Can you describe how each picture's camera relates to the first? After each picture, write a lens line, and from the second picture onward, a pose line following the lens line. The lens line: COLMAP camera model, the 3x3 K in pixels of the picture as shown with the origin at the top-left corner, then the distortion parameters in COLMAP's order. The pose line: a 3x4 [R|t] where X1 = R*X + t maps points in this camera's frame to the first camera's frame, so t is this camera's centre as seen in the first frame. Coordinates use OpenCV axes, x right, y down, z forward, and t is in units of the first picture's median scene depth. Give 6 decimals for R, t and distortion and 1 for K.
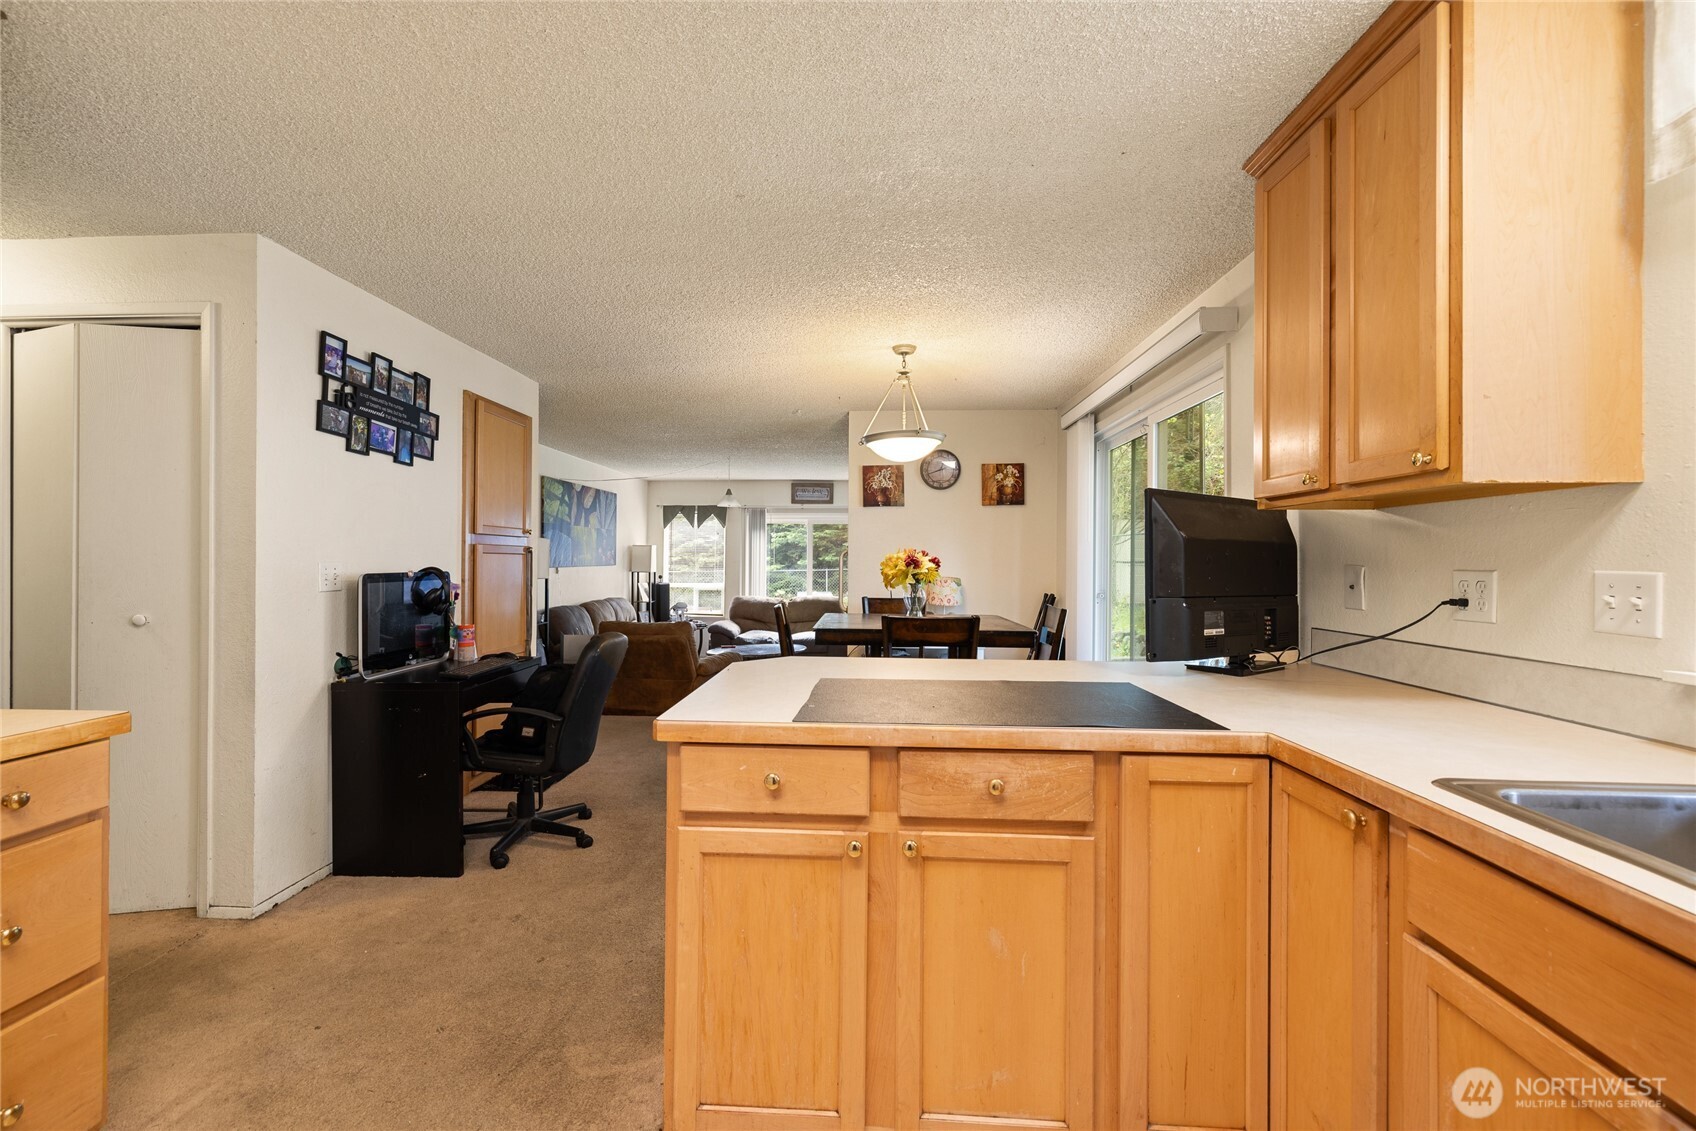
lens RADIAL K [[720.0, 0, 833.6], [0, 720.0, 556.1], [0, 0, 1]] dist [-0.003917, 0.002135]
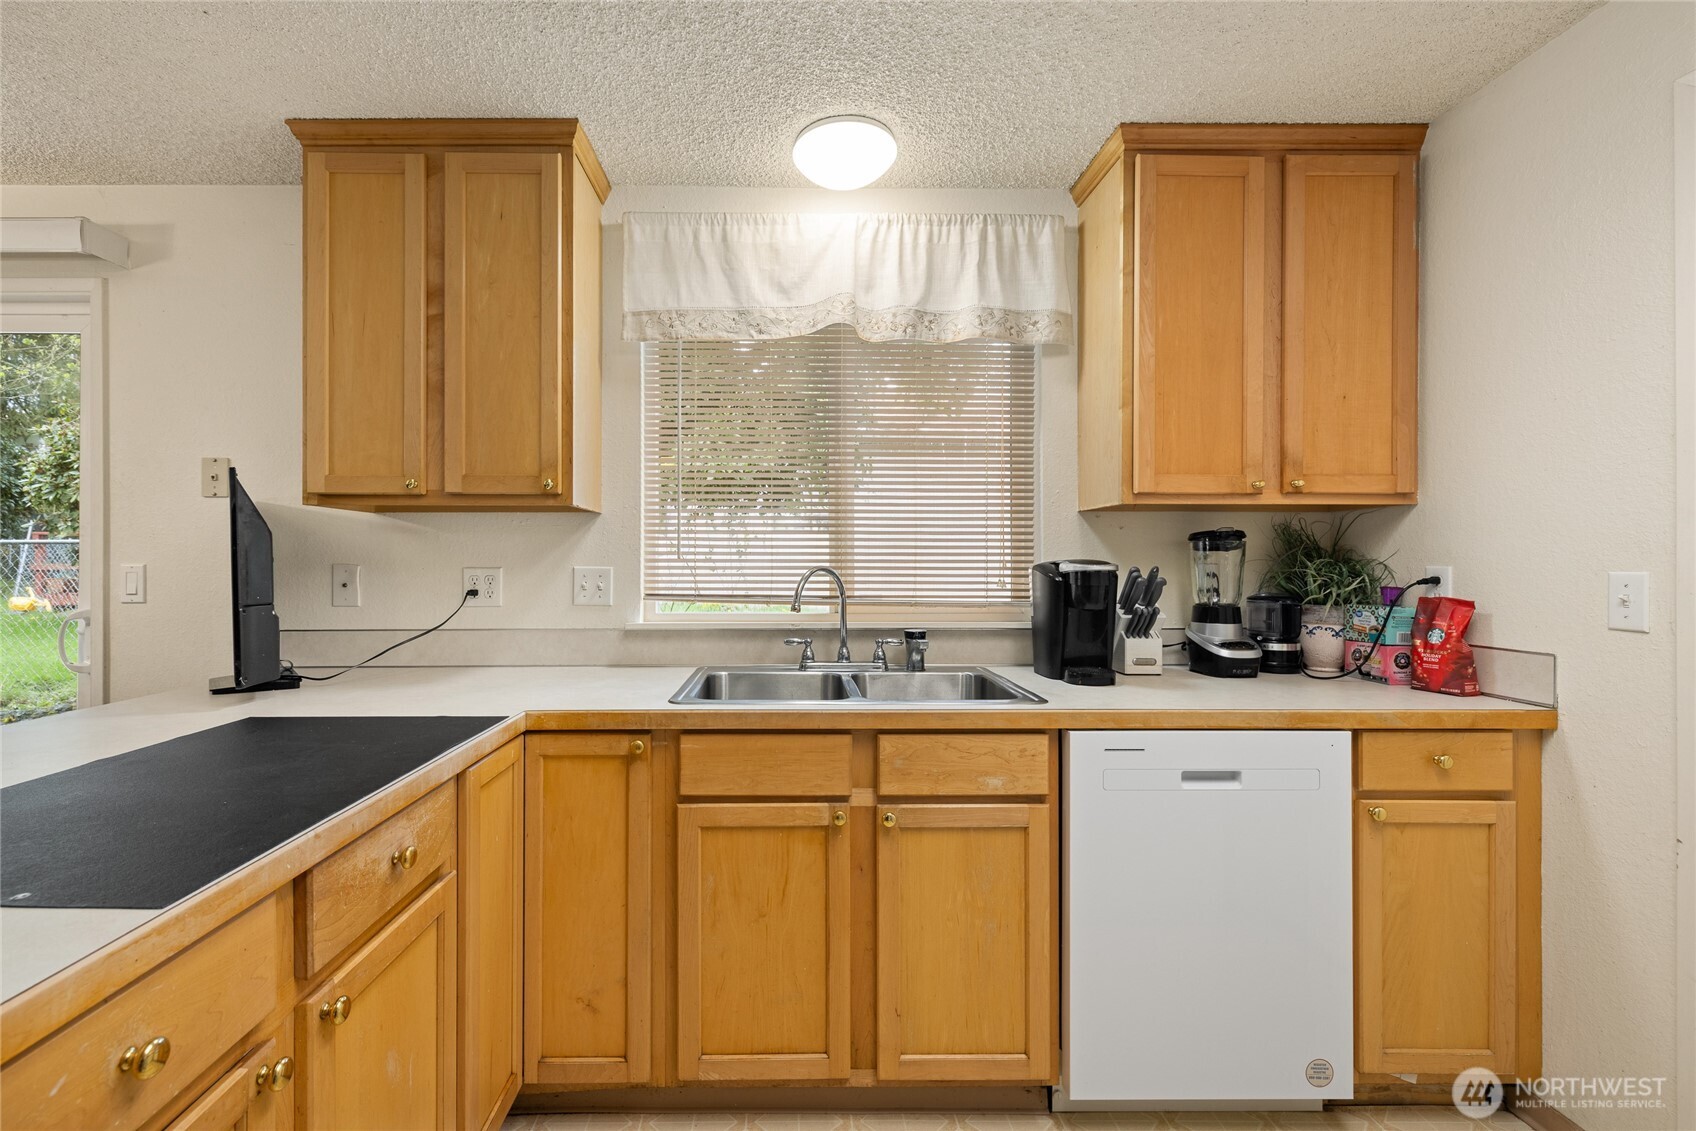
lens RADIAL K [[720.0, 0, 791.8], [0, 720.0, 563.1], [0, 0, 1]] dist [-0.003917, 0.002135]
pose [[-0.064251, -0.004428, 0.997924, -0.168402], [-0.007667, 0.999963, 0.003944, 0.000911], [-0.997904, -0.007398, -0.064283, 0.194659]]
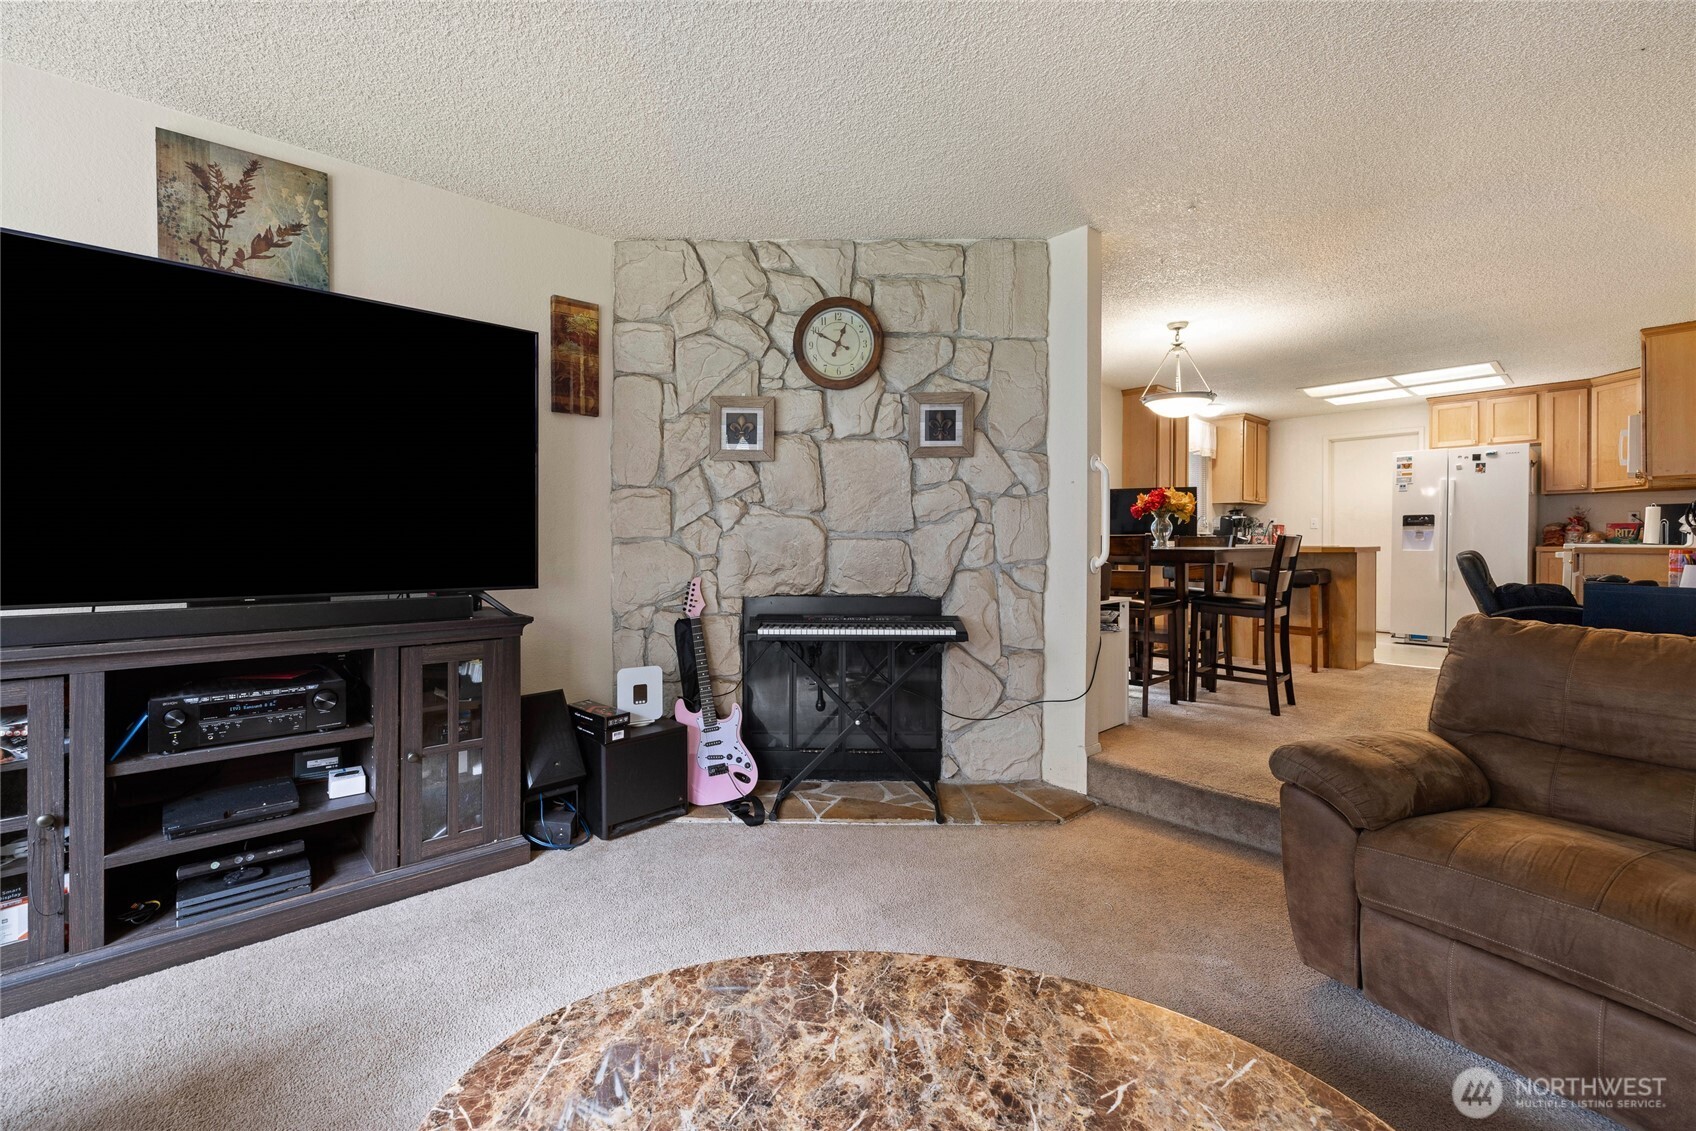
lens RADIAL K [[707.7, 0, 808.9], [0, 707.7, 548.0], [0, 0, 1]] dist [-0.004261, 0.001487]
pose [[-0.687791, -0.011977, 0.725810, -0.291437], [-0.009111, 0.999928, 0.007866, 0.074121], [-0.725851, -0.001203, -0.687850, 1.926992]]
